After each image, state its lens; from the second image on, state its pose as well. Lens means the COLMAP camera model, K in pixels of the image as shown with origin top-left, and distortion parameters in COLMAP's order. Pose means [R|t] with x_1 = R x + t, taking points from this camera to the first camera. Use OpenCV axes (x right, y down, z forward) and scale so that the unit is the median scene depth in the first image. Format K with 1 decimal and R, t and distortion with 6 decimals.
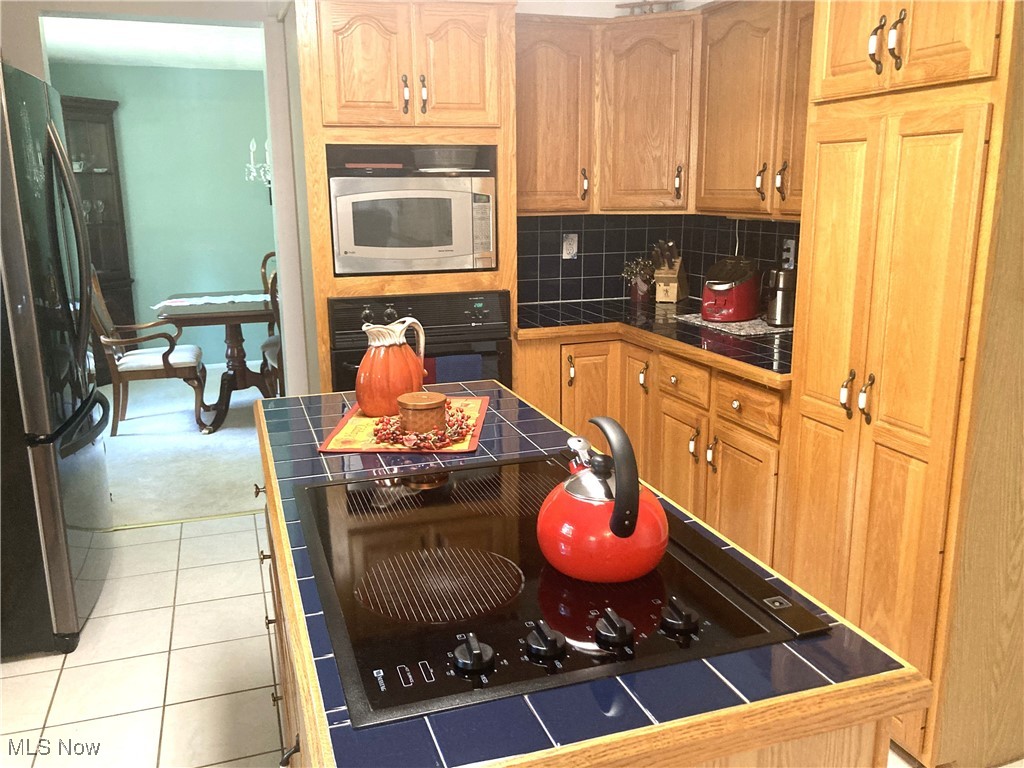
lens RADIAL K [[837.8, 0, 512.7], [0, 837.8, 387.6], [0, 0, 1]] dist [0.015128, -0.017433]
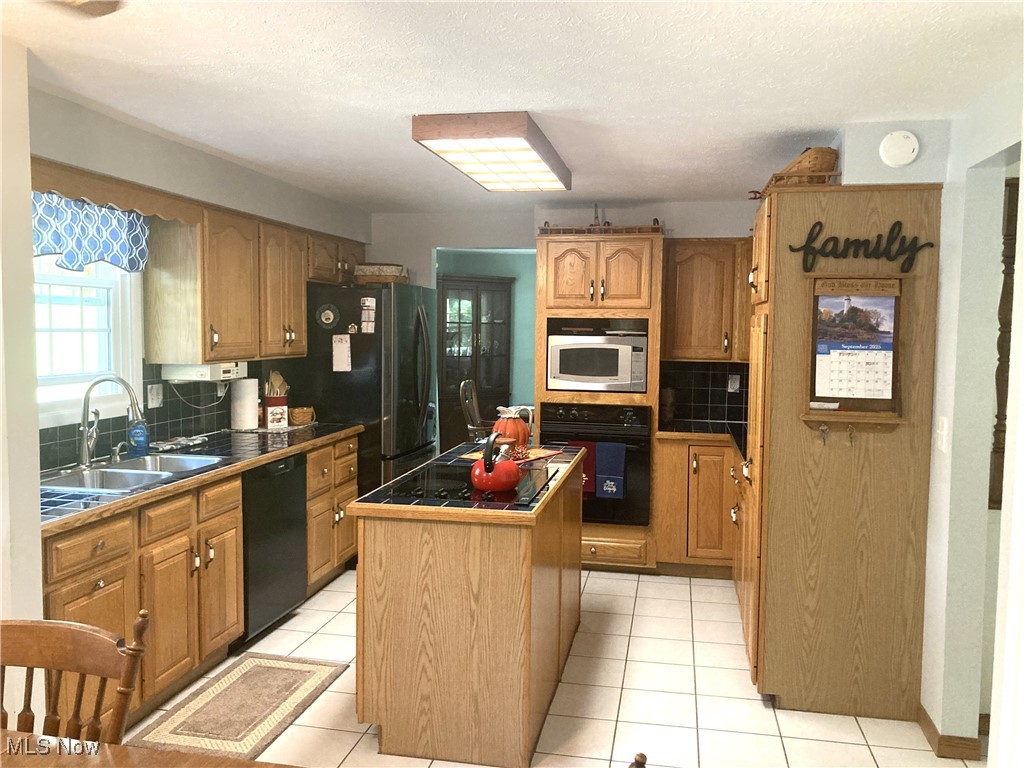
lens RADIAL K [[837.8, 0, 515.6], [0, 837.8, 375.7], [0, 0, 1]] dist [0.015128, -0.017433]
pose [[0.866641, 0.052284, -0.496185, 0.583629], [-0.138527, 0.980609, -0.138624, 0.087276], [0.479315, 0.188873, 0.857079, -0.522227]]
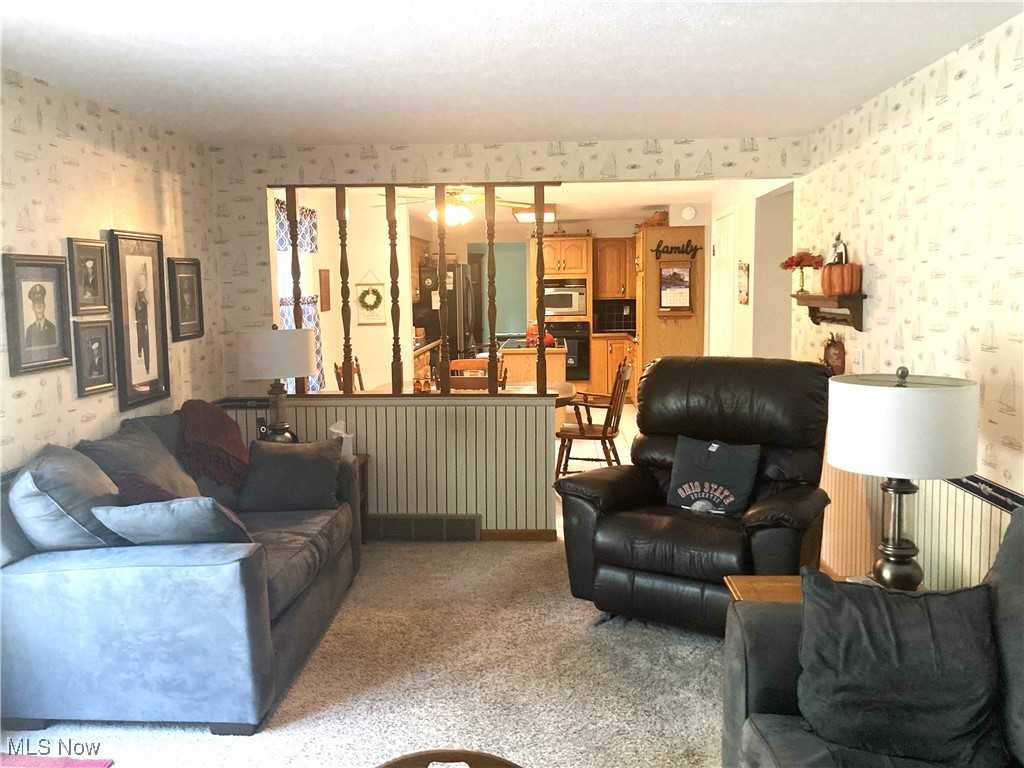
lens RADIAL K [[837.8, 0, 507.6], [0, 837.8, 382.9], [0, 0, 1]] dist [0.015128, -0.017433]
pose [[0.926910, 0.039350, -0.373216, 0.972339], [-0.082847, 0.991408, -0.101227, 0.500599], [0.366026, 0.124748, 0.922205, -2.198747]]
